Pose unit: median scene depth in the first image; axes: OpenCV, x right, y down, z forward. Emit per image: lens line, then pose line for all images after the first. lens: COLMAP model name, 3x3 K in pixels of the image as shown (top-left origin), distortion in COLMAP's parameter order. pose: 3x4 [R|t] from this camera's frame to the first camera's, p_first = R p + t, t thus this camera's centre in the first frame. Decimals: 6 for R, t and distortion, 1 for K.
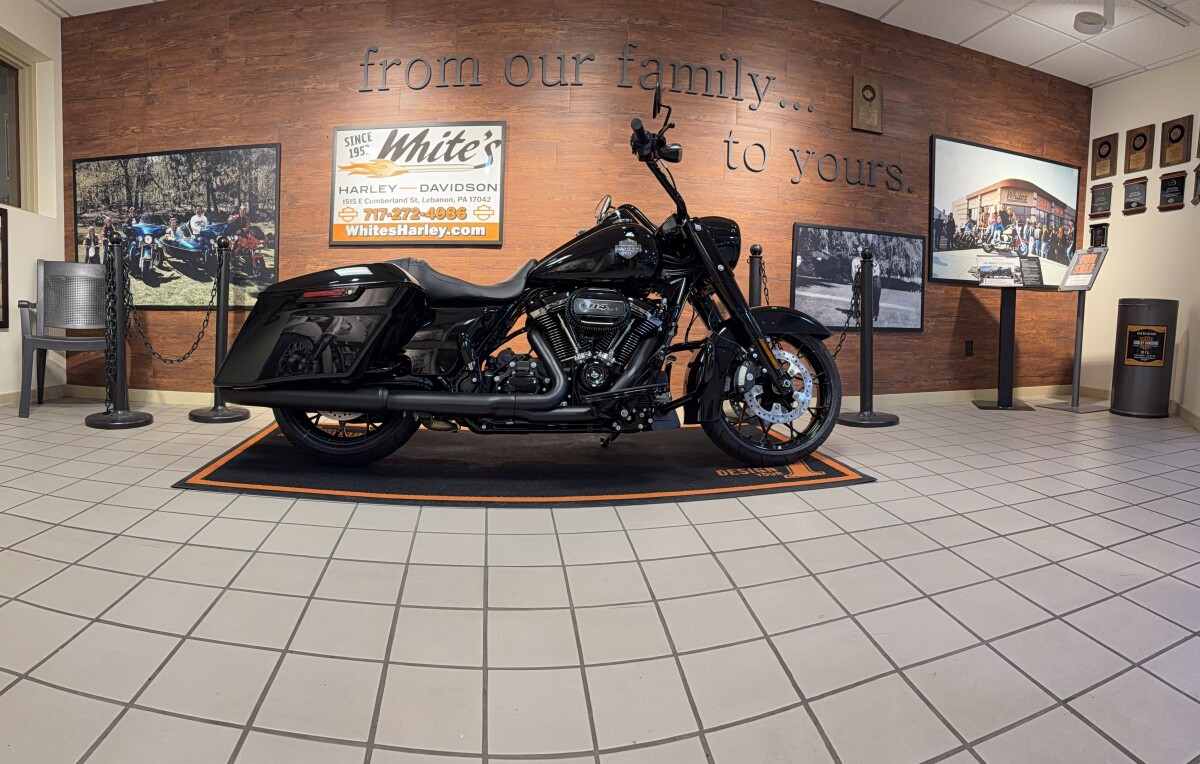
lens RADIAL K [[813.9, 0, 600.0], [0, 813.9, 382.0], [0, 0, 1]] dist [-0.003153, -0.001592]
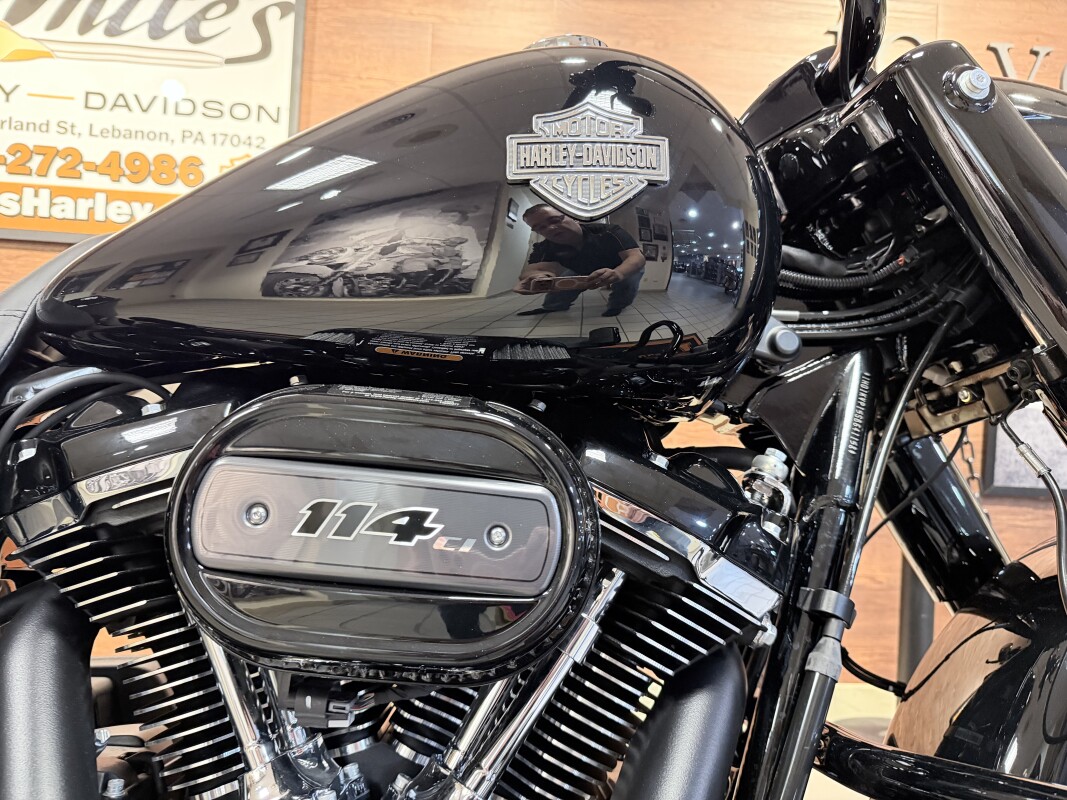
lens RADIAL K [[759.3, 0, 533.5], [0, 759.3, 400.0], [0, 0, 1]] dist [0.000739, 0.185041]
pose [[0.998742, 0.045582, -0.020920, 0.018327], [-0.046638, 0.997500, -0.053086, -0.078170], [0.018448, 0.053995, 0.998371, 0.615808]]
